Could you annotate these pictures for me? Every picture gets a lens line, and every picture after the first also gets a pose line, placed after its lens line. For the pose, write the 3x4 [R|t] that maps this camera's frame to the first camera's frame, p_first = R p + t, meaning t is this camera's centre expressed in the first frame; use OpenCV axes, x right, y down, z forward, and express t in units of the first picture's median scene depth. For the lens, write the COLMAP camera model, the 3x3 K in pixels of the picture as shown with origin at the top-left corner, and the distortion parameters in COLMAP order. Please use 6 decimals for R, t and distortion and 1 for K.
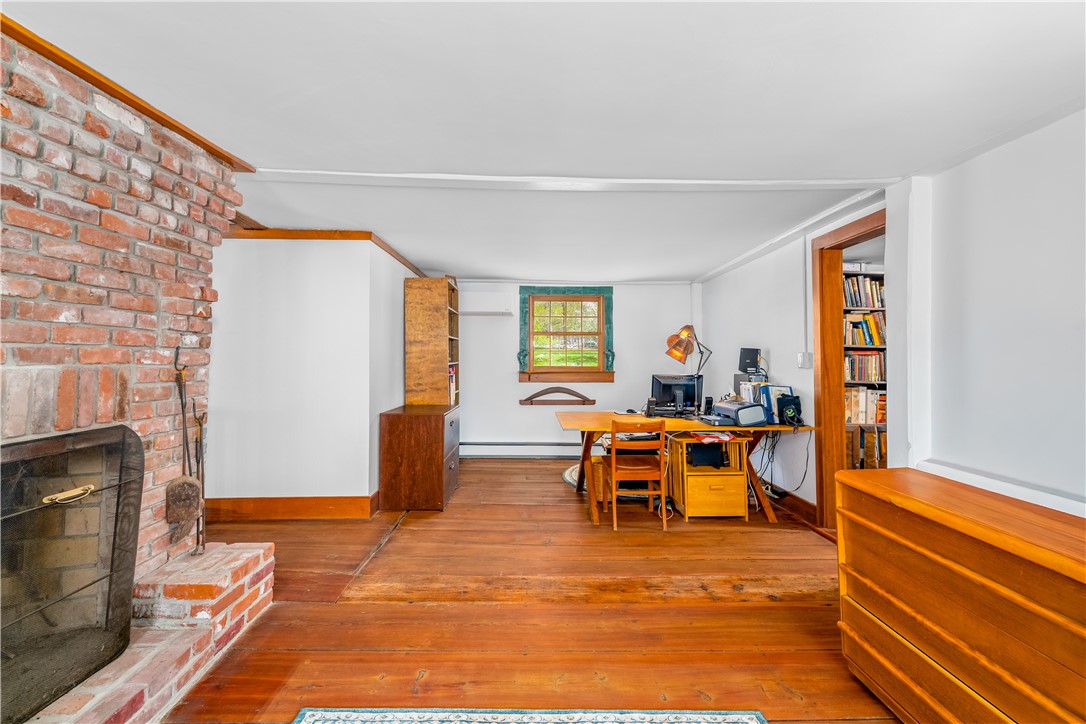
lens RADIAL K [[483.9, 0, 541.7], [0, 483.9, 358.9], [0, 0, 1]] dist [0.014405, 0.001380]
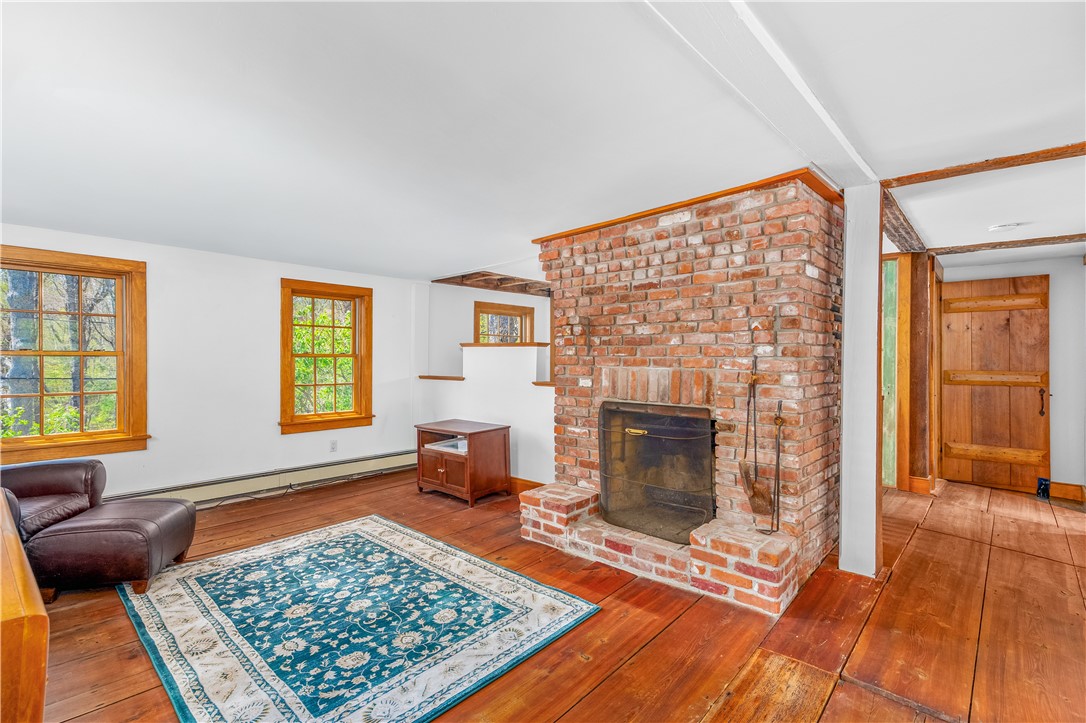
lens RADIAL K [[483.9, 0, 541.7], [0, 483.9, 358.4], [0, 0, 1]] dist [0.014405, 0.001380]
pose [[-0.675640, 0.008628, -0.737181, 0.601009], [0.003888, 0.999959, 0.008140, -0.034635], [0.737222, 0.002633, -0.675646, 1.620382]]
